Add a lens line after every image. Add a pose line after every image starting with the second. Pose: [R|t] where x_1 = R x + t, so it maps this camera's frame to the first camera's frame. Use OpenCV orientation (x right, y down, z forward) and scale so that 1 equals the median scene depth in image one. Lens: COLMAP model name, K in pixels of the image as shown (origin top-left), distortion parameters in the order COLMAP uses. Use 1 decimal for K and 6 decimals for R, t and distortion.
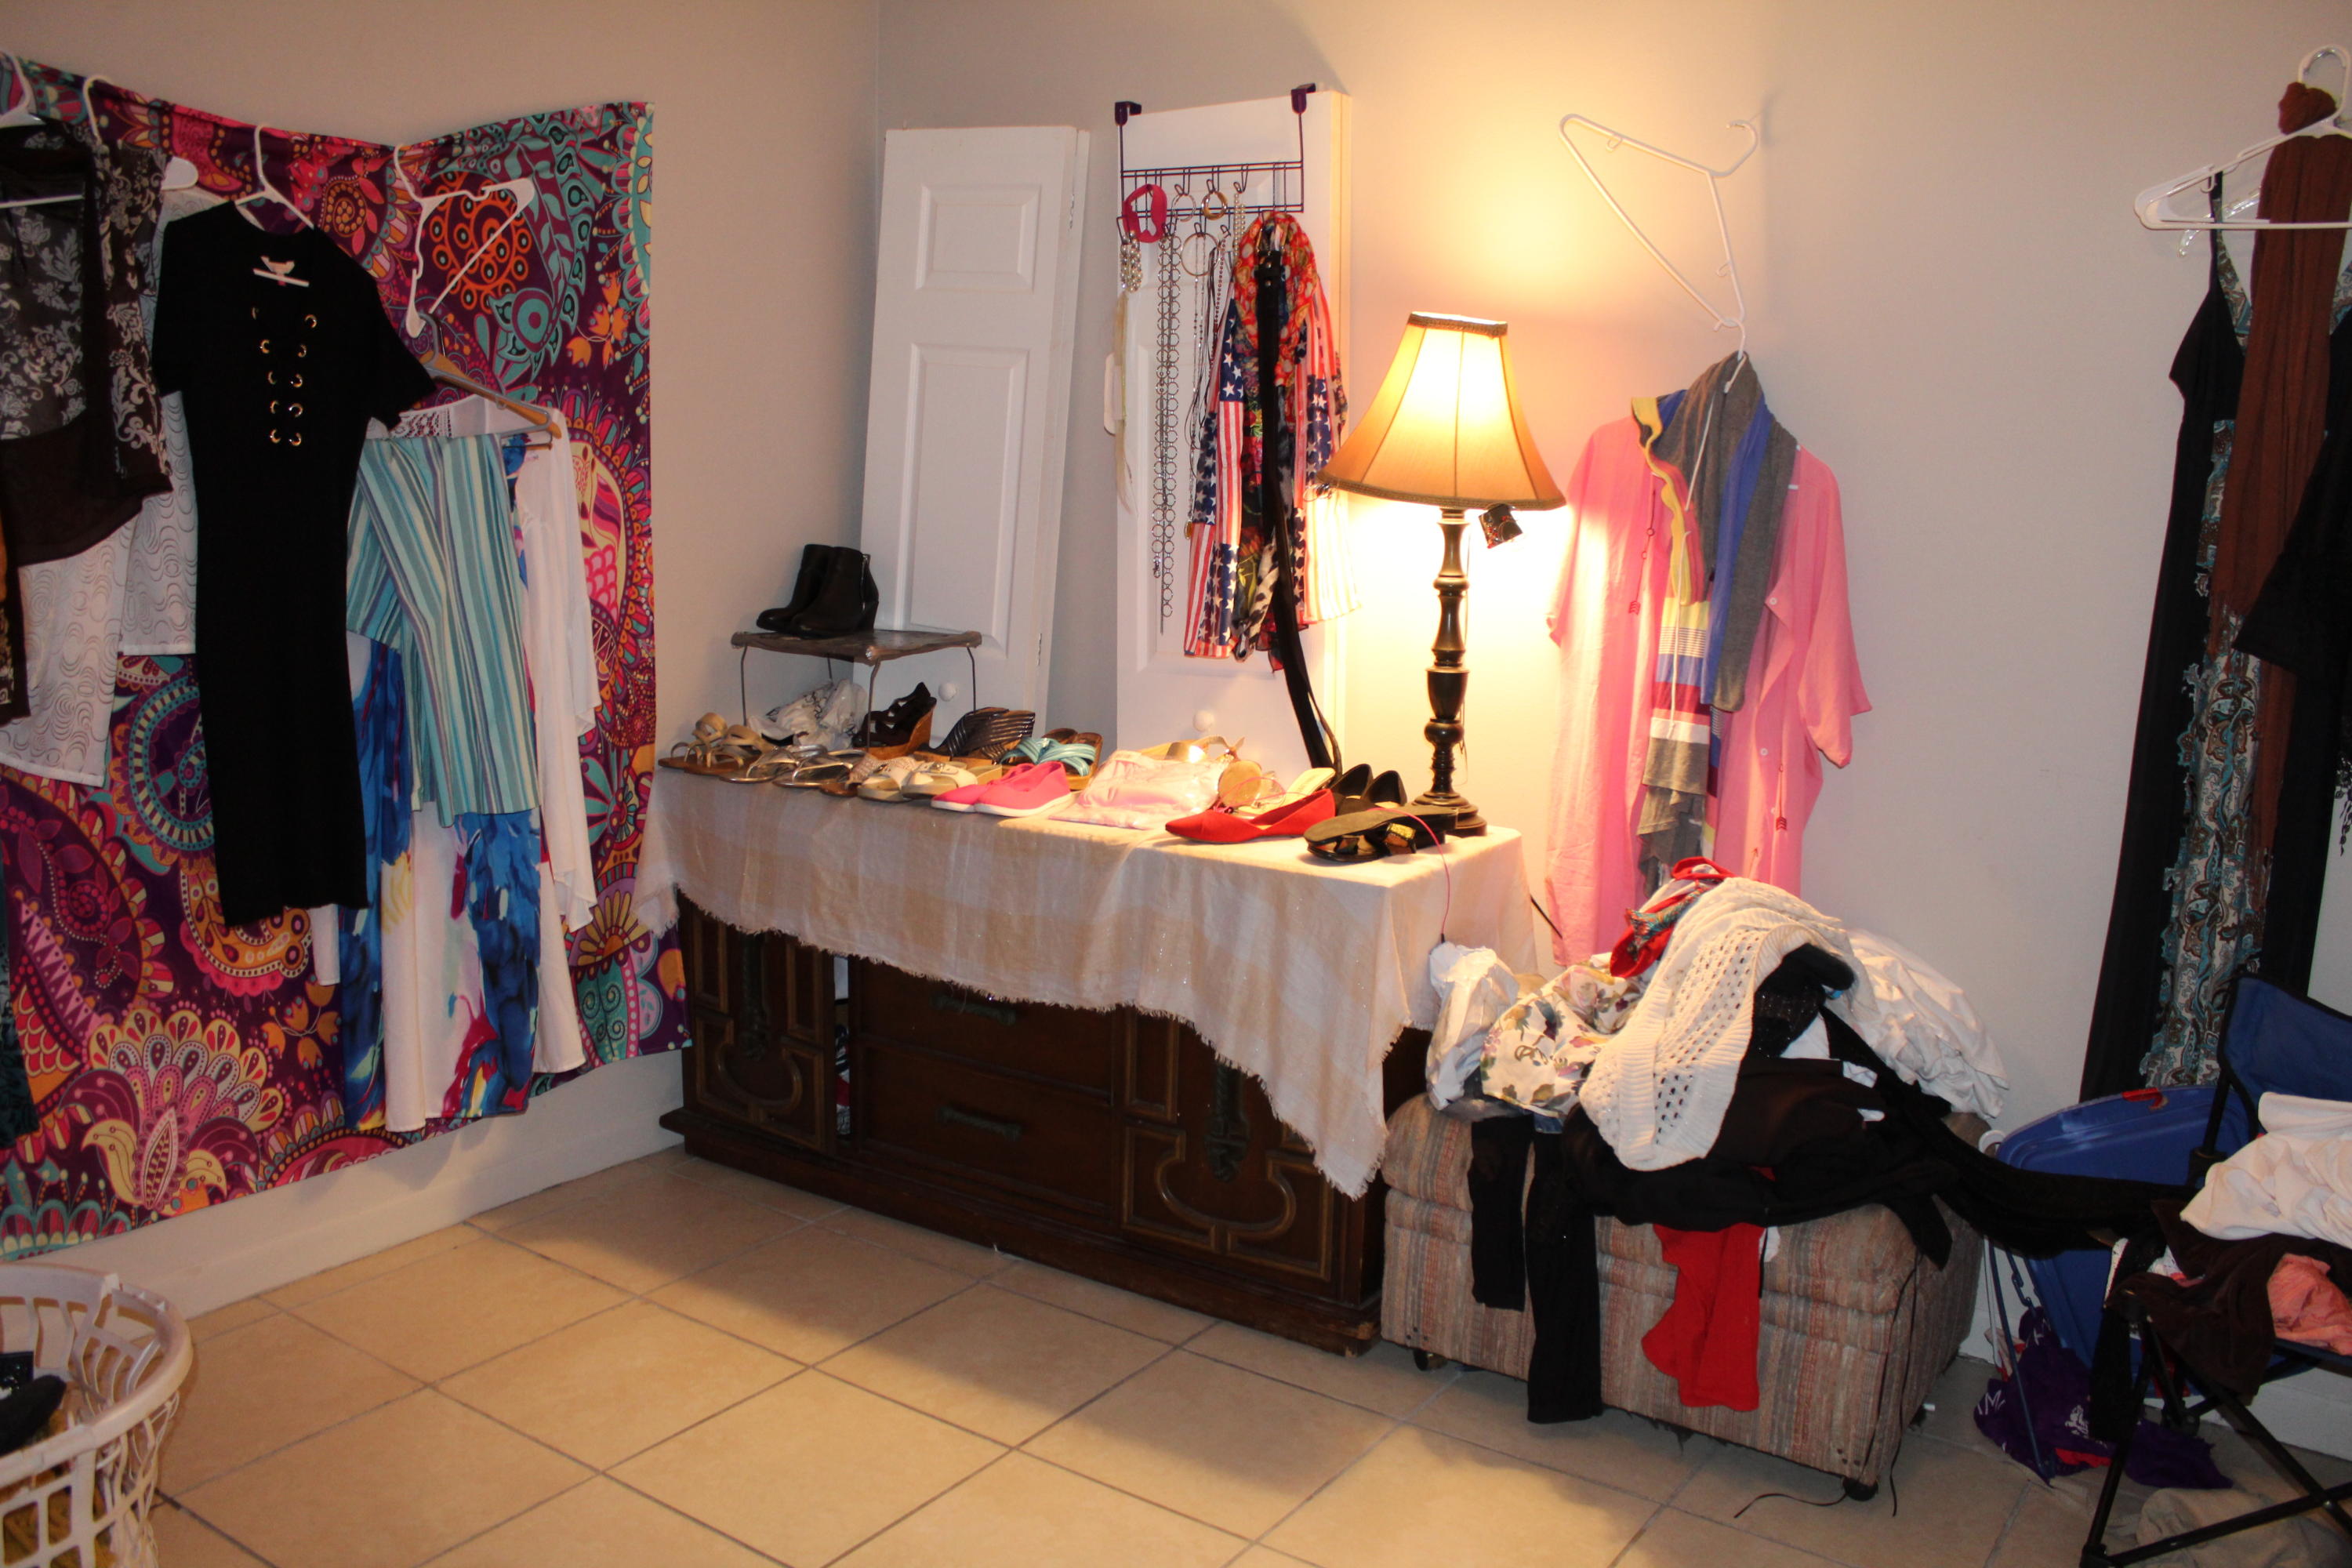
lens RADIAL K [[1949.8, 0, 1176.0], [0, 1949.8, 784.0], [0, 0, 1]] dist [-0.171986, 0.155095]
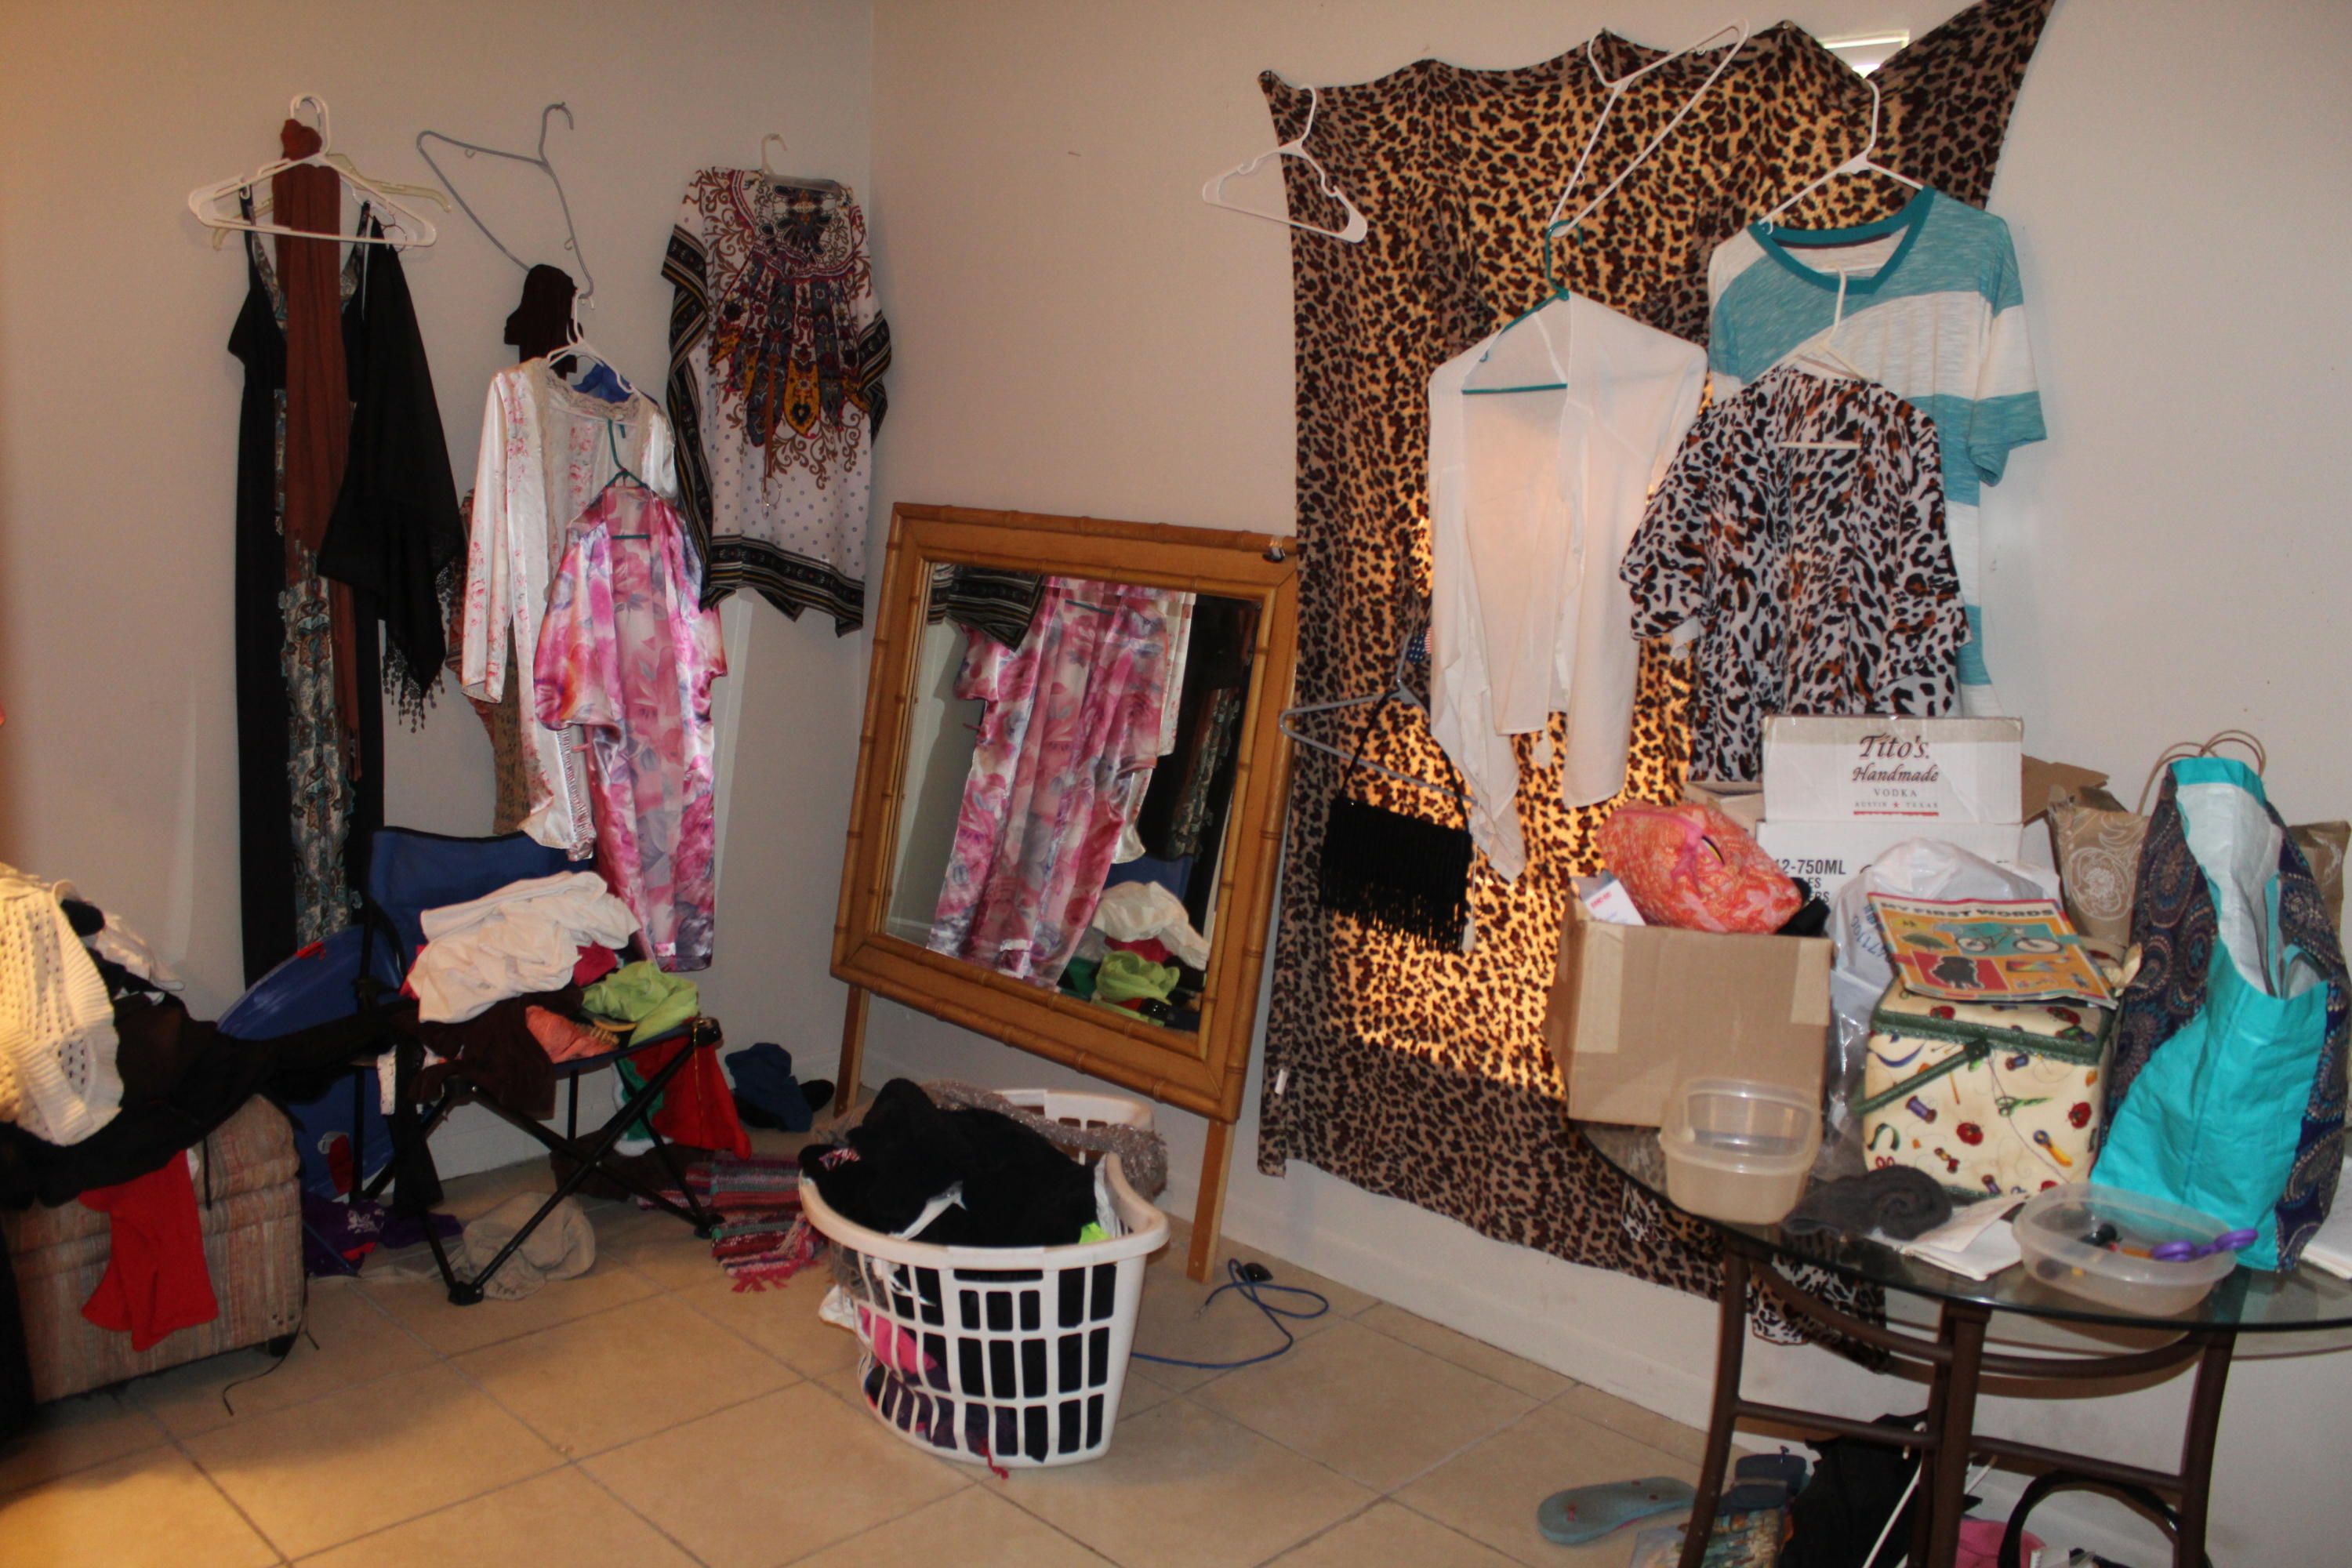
lens RADIAL K [[1949.8, 0, 1176.0], [0, 1949.8, 784.0], [0, 0, 1]] dist [-0.171986, 0.155095]
pose [[0.172947, -0.188936, 0.966640, -0.565296], [0.150456, 0.974978, 0.163647, -0.056189], [-0.973372, 0.117135, 0.197046, 0.218216]]
